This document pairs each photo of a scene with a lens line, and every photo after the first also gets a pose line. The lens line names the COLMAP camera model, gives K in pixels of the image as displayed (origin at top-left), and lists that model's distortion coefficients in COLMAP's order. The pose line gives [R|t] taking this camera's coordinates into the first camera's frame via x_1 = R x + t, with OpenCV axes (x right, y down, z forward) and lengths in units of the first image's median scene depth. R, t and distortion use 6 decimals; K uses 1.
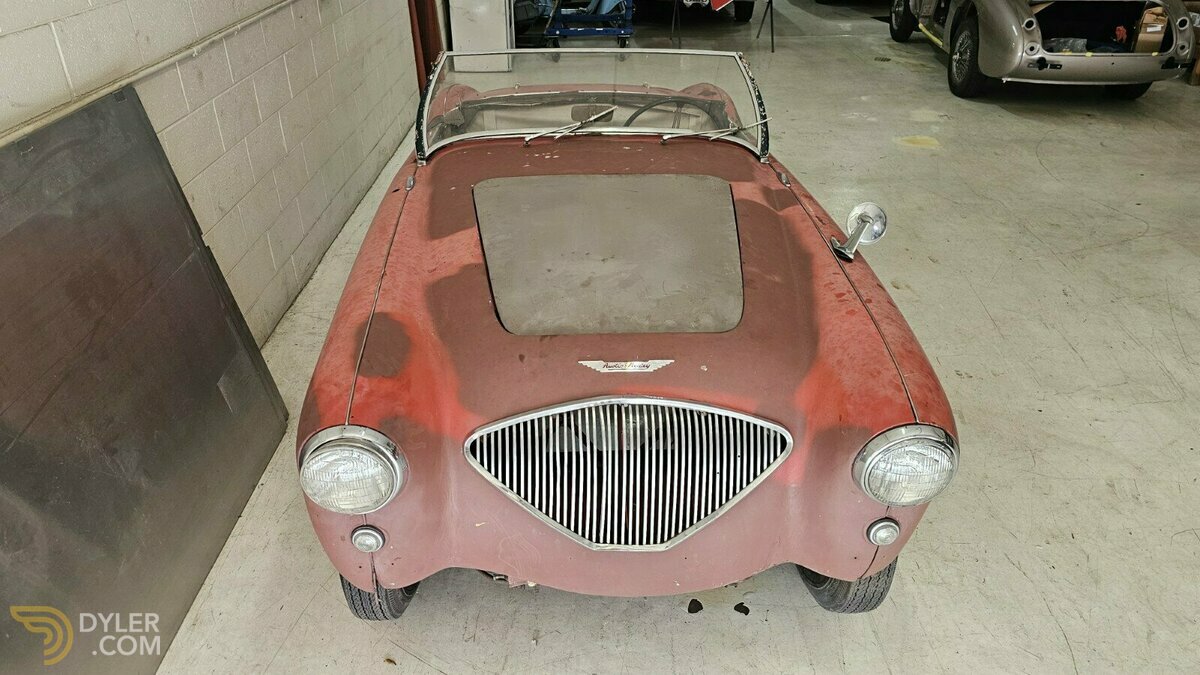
lens RADIAL K [[831.2, 0, 589.6], [0, 831.2, 343.0], [0, 0, 1]] dist [0.064051, -0.063108]
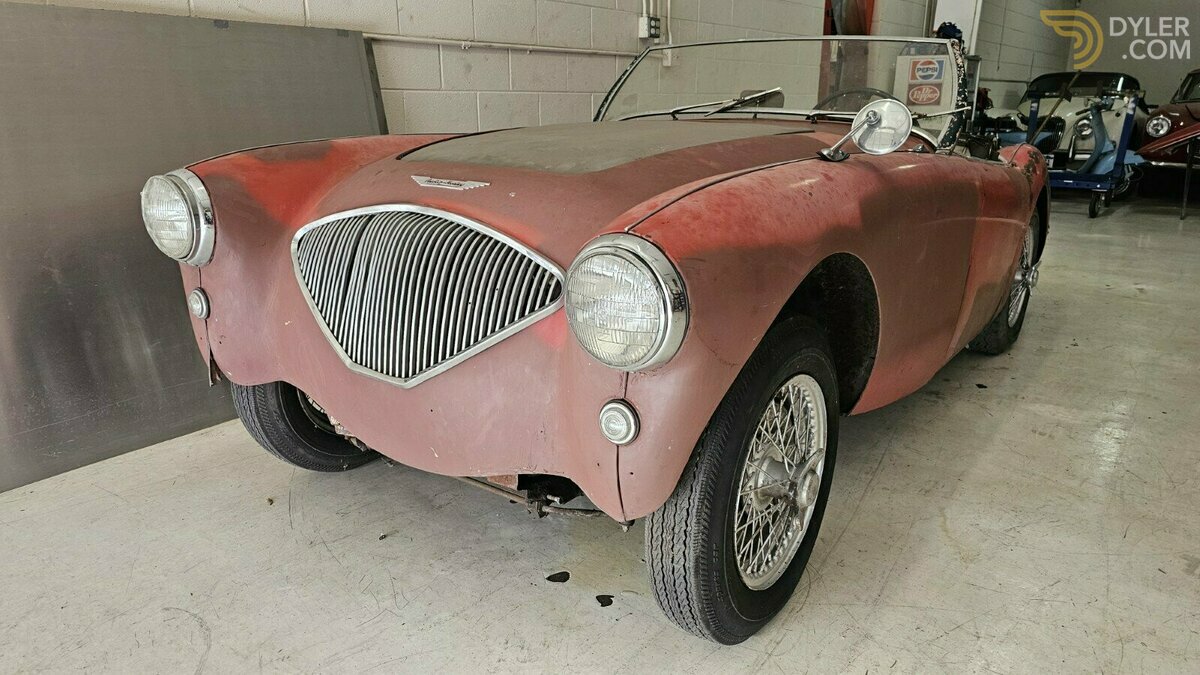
lens RADIAL K [[835.2, 0, 600.0], [0, 835.2, 337.5], [0, 0, 1]] dist [0.037361, -0.002365]
pose [[0.794199, 0.170072, -0.583373, 0.687029], [-0.311009, 0.938529, -0.149793, 0.250782], [0.522037, 0.300399, 0.798272, 0.389062]]
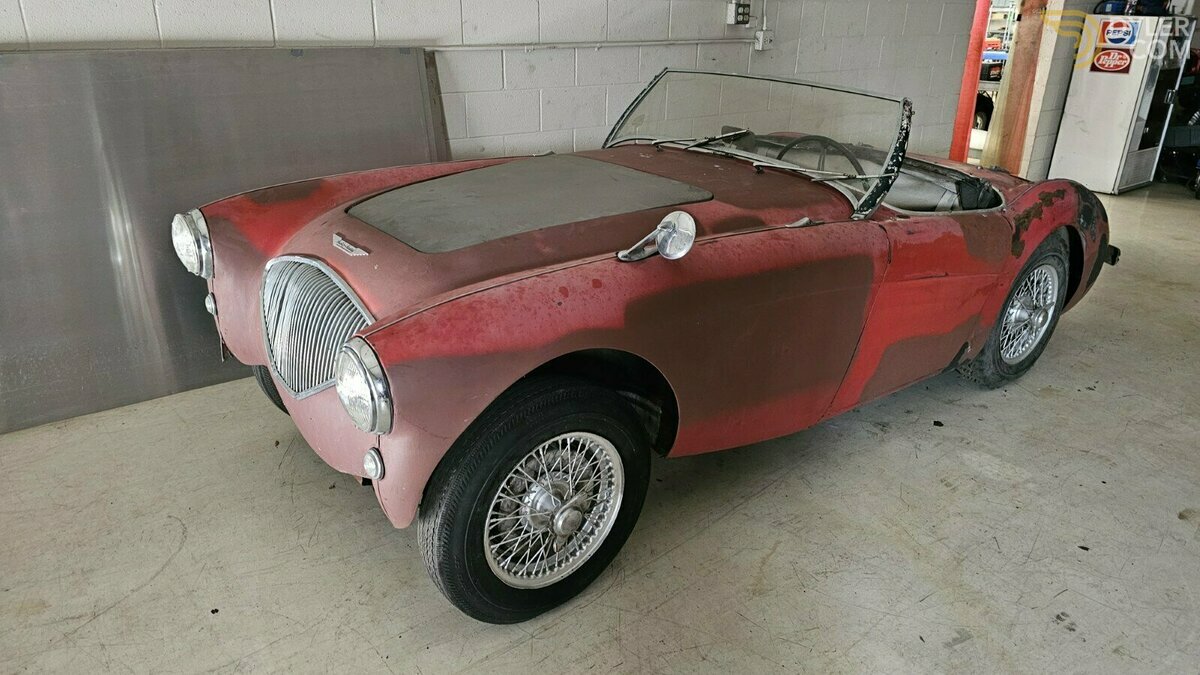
lens RADIAL K [[831.2, 0, 589.6], [0, 831.2, 343.0], [0, 0, 1]] dist [0.064051, -0.063108]
pose [[0.582842, 0.325829, -0.744400, 1.103400], [-0.427147, 0.902160, 0.060439, -0.064125], [0.691260, 0.282742, 0.664993, 0.455584]]
